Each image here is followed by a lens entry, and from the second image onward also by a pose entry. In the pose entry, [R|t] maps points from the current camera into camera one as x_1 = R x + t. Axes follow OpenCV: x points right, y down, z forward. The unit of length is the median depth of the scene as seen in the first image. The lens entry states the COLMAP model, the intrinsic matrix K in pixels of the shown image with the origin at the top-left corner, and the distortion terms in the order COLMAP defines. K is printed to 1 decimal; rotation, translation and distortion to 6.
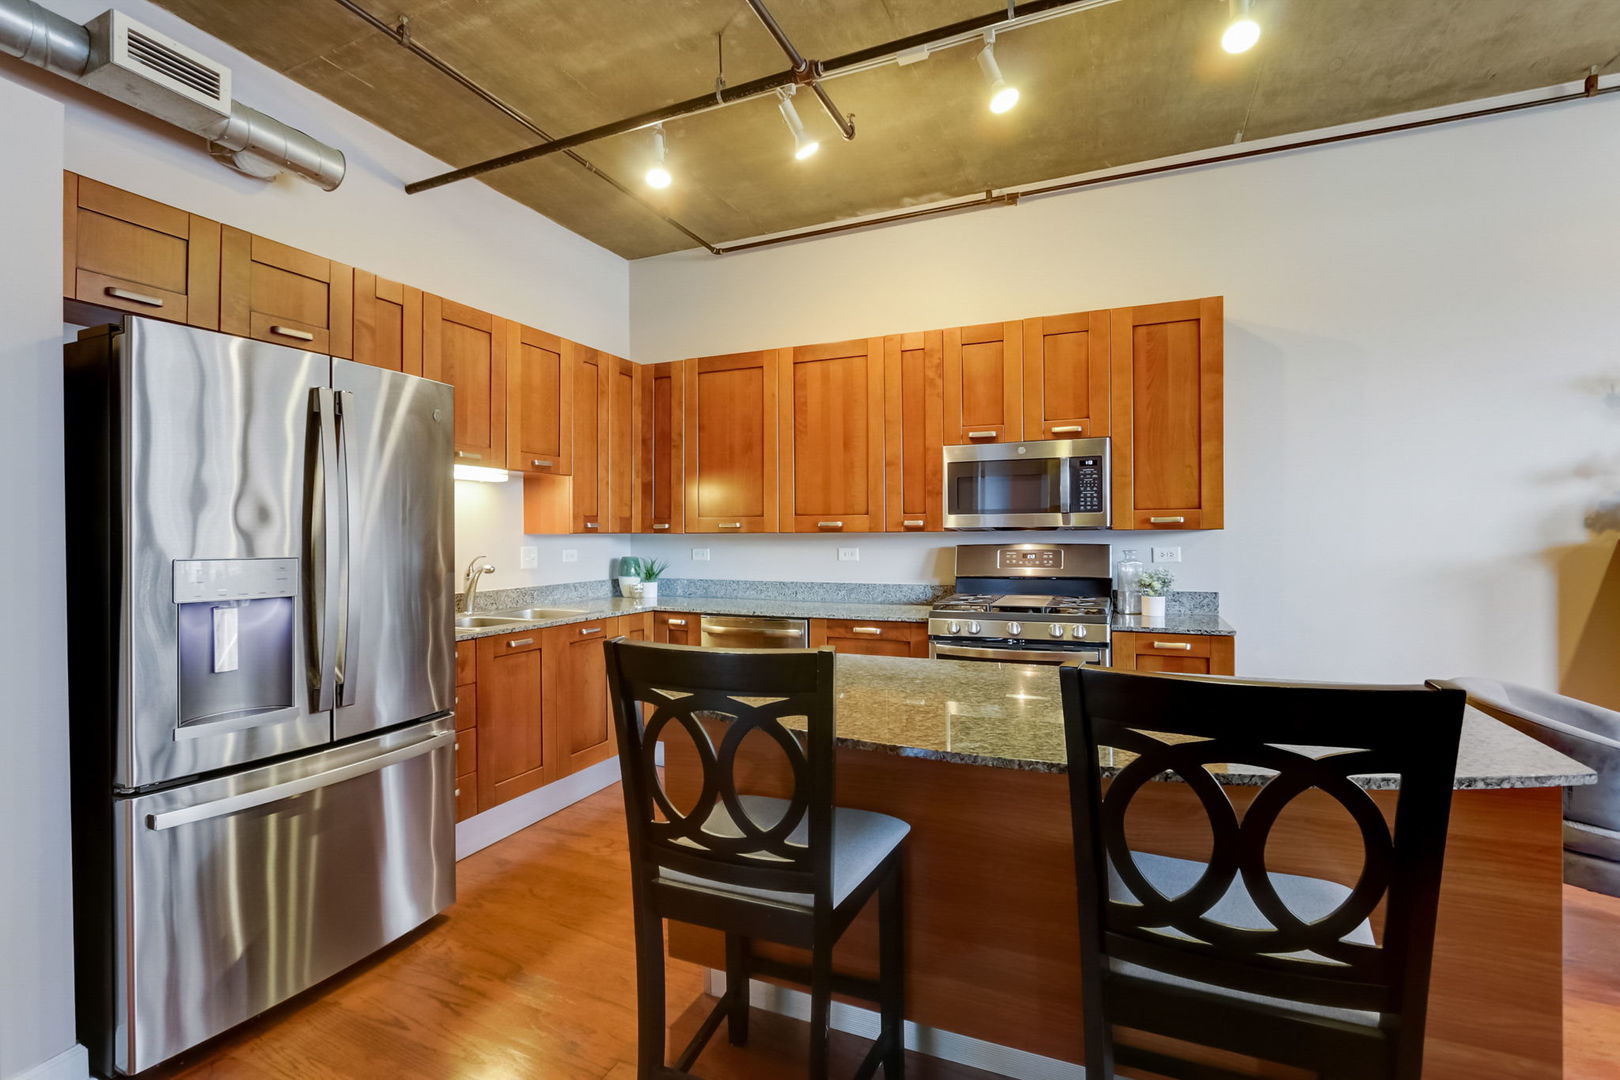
lens RADIAL K [[742.4, 0, 794.8], [0, 742.4, 538.3], [0, 0, 1]] dist [-0.013061, -0.000094]
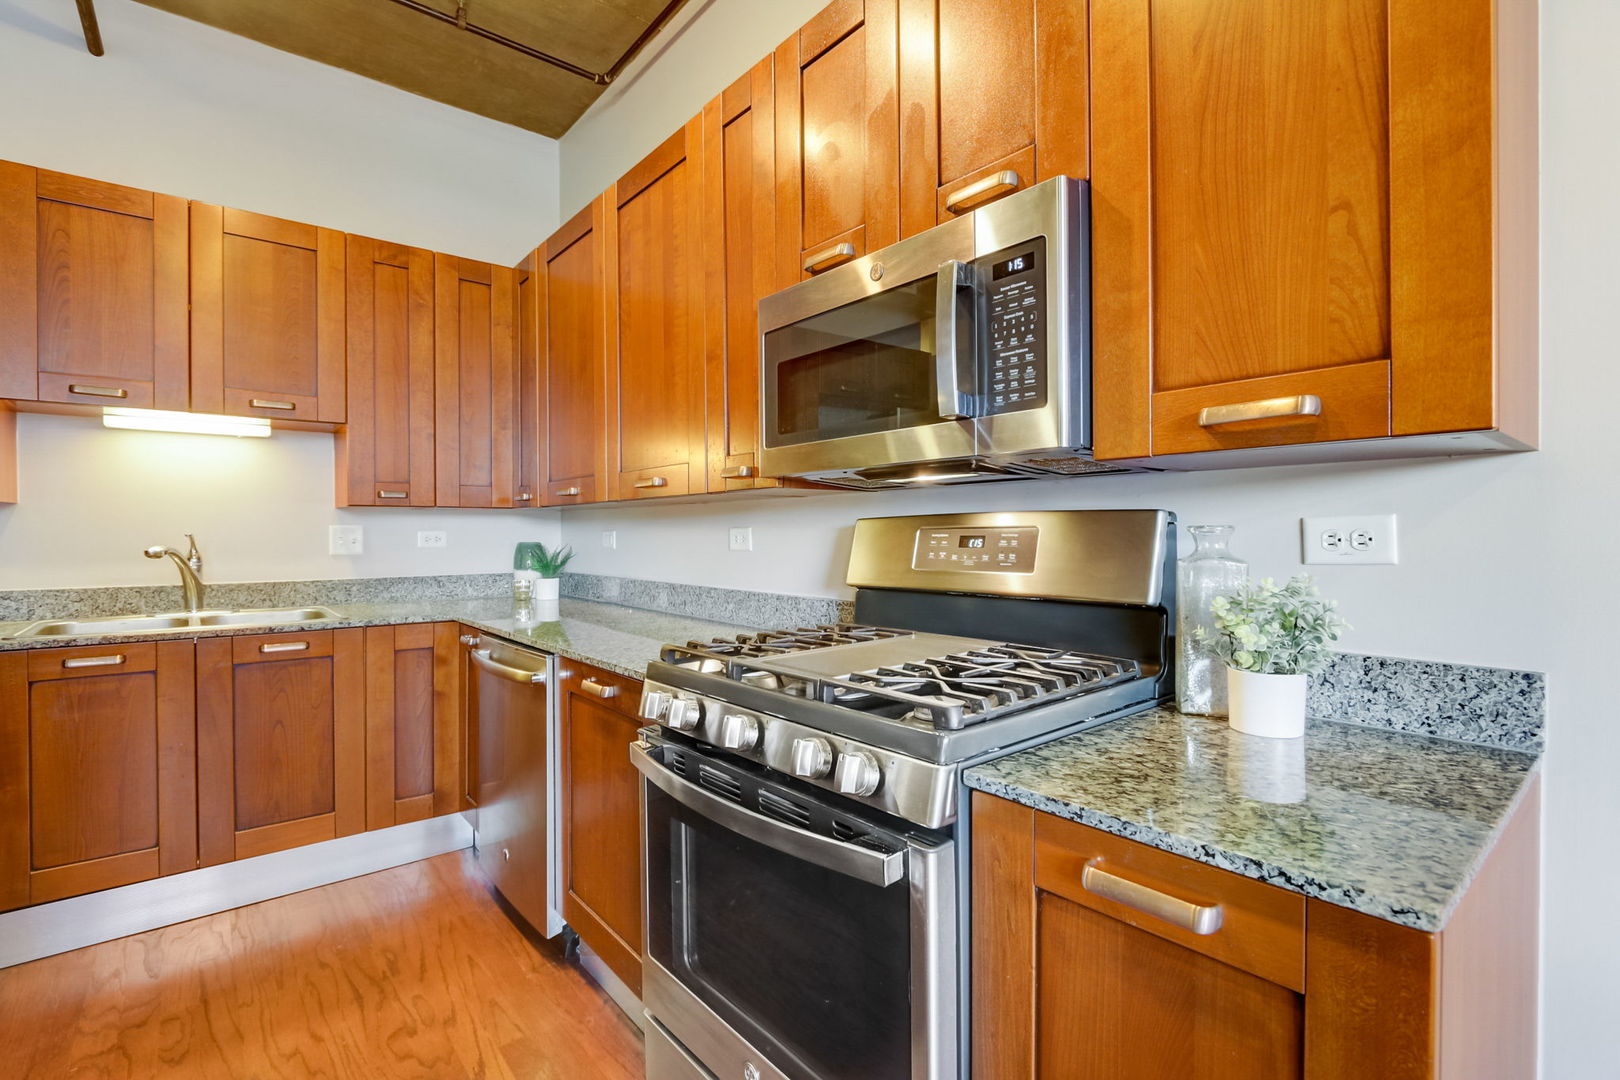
lens RADIAL K [[742.4, 0, 794.8], [0, 742.4, 538.3], [0, 0, 1]] dist [-0.013061, -0.000094]
pose [[0.894799, 0.006158, -0.446427, 0.429621], [-0.004328, 0.999978, 0.005119, 0.020951], [0.446449, -0.002648, 0.894805, 0.607230]]
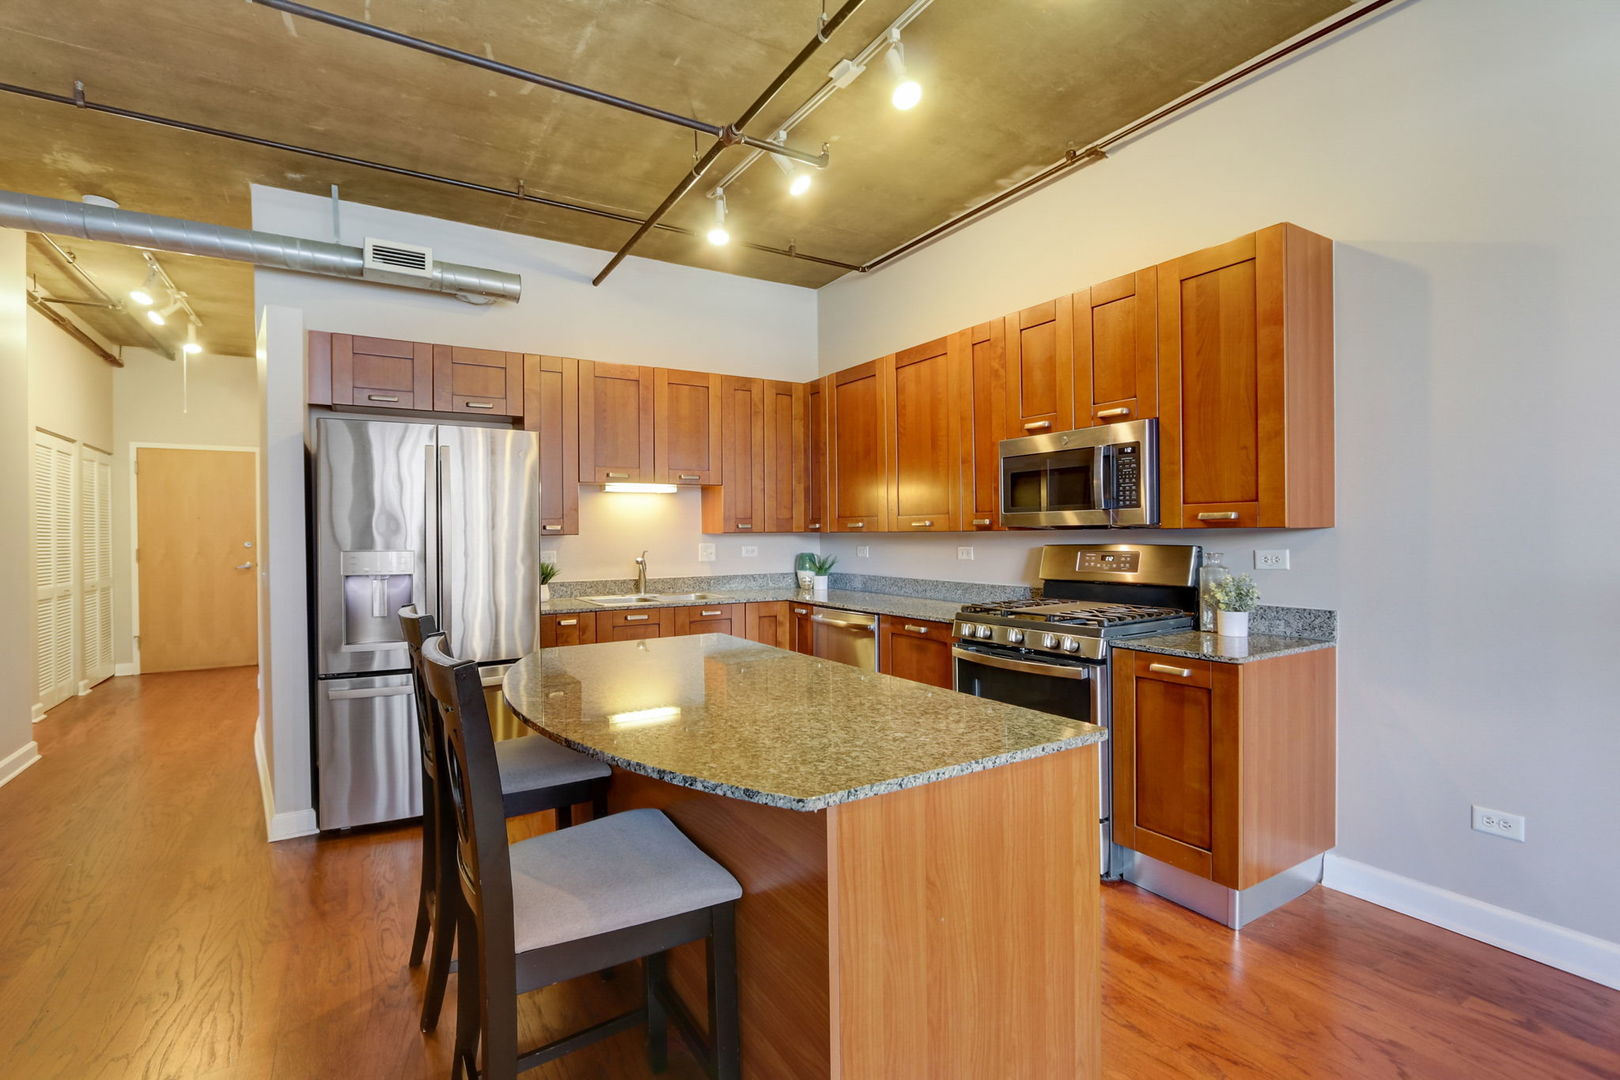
lens RADIAL K [[742.4, 0, 794.8], [0, 742.4, 538.3], [0, 0, 1]] dist [-0.013061, -0.000094]
pose [[0.821492, 0.002536, -0.570214, 0.532080], [0.001146, 0.999981, 0.006097, -0.005521], [0.570218, -0.005662, 0.821474, 0.072965]]
